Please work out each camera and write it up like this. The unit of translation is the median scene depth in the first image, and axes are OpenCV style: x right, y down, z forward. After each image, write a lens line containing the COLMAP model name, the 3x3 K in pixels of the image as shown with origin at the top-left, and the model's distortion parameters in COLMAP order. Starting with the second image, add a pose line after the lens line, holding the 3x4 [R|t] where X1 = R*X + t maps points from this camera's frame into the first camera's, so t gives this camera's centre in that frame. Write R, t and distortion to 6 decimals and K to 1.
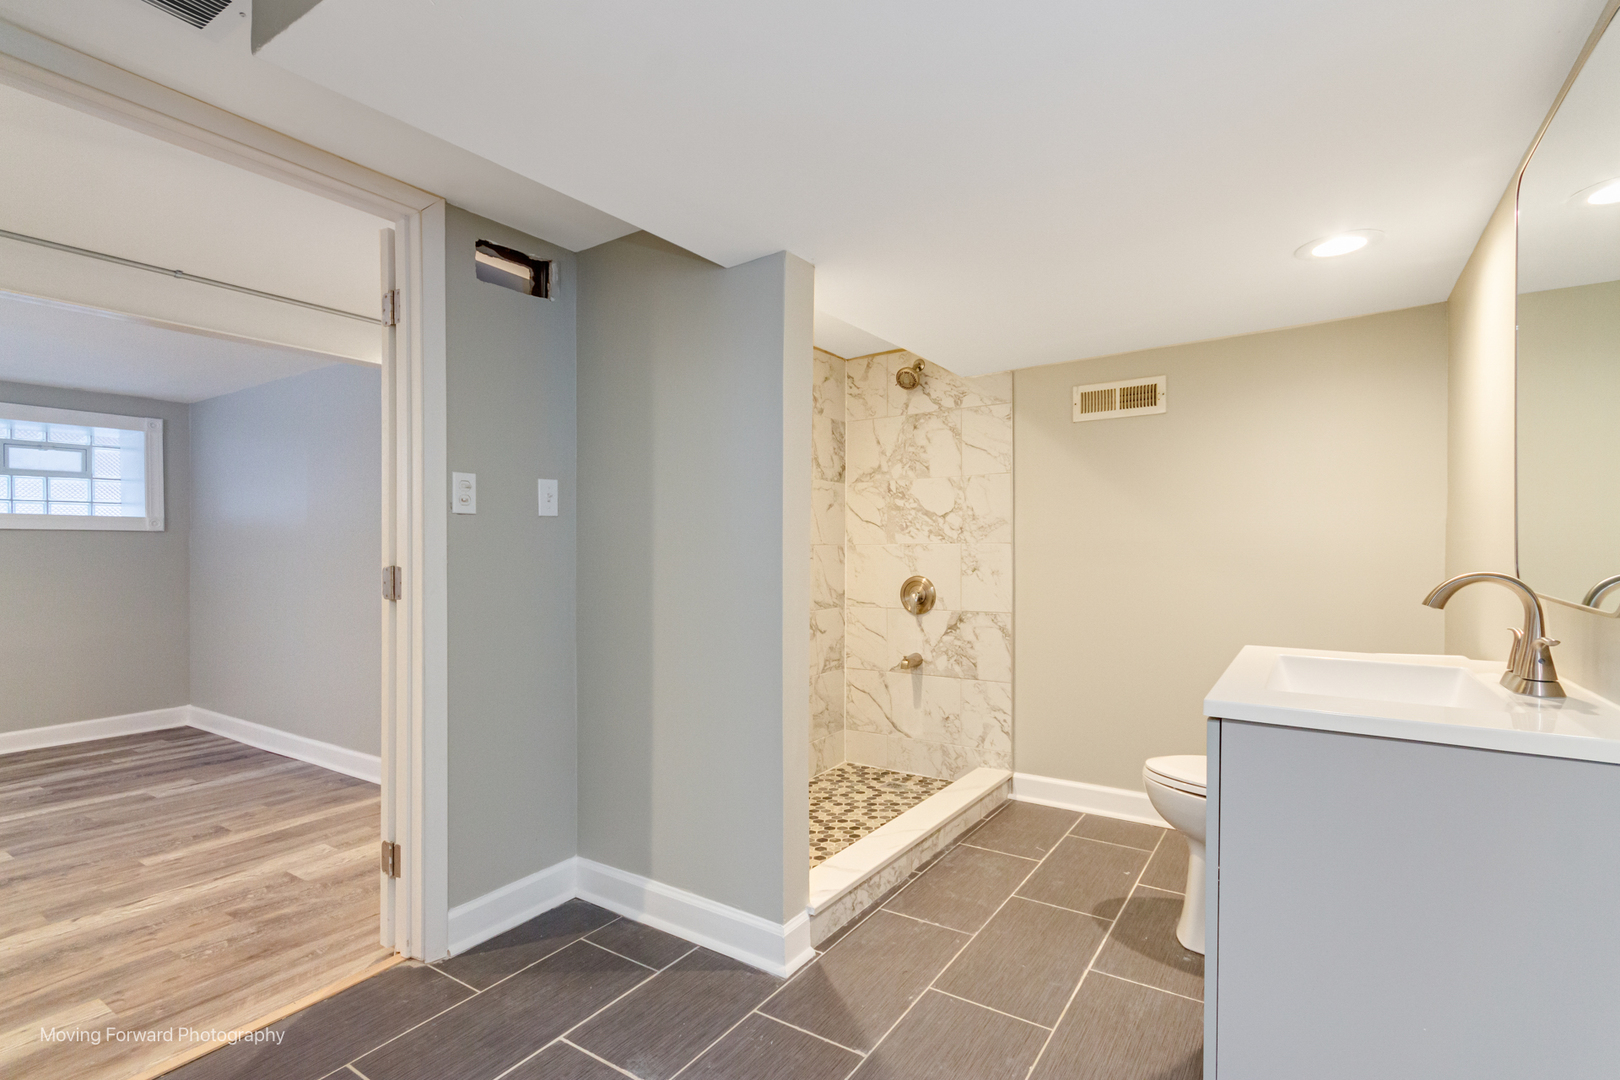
lens RADIAL K [[756.1, 0, 808.0], [0, 756.1, 558.2], [0, 0, 1]] dist [0.001942, 0.000376]
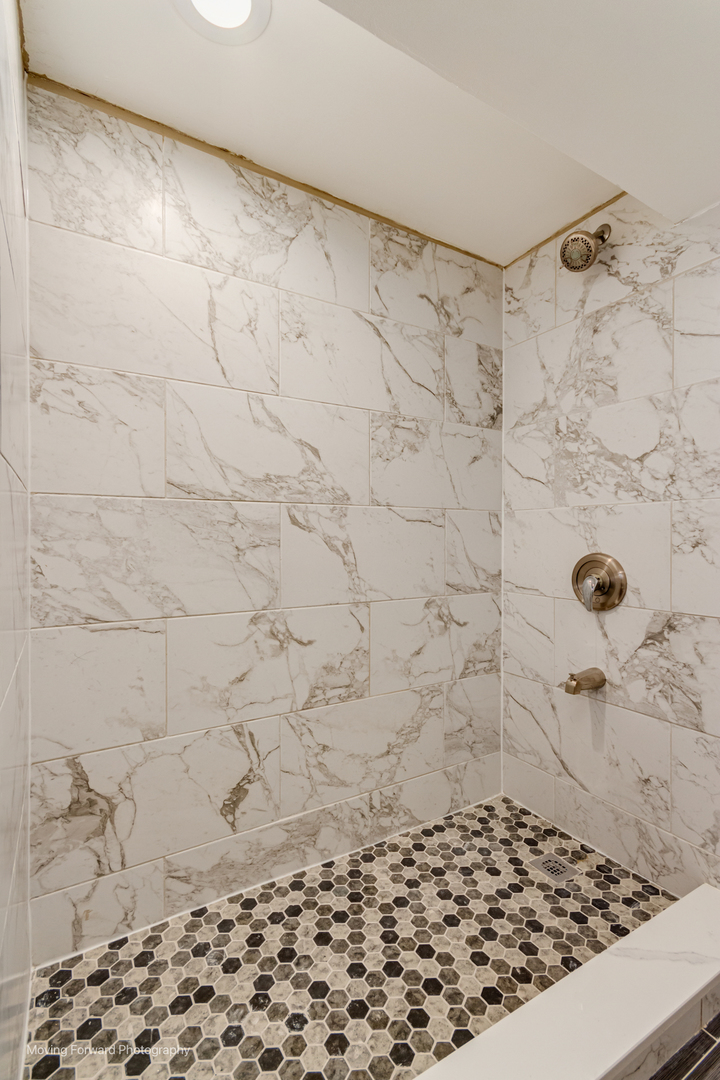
lens RADIAL K [[495.0, 0, 361.4], [0, 495.0, 535.0], [0, 0, 1]] dist [0.011780, 0.000538]
pose [[0.907430, 0.007311, -0.420141, 0.139183], [-0.013005, 0.999858, -0.010690, 0.014920], [0.420003, 0.015165, 0.907396, 0.513551]]
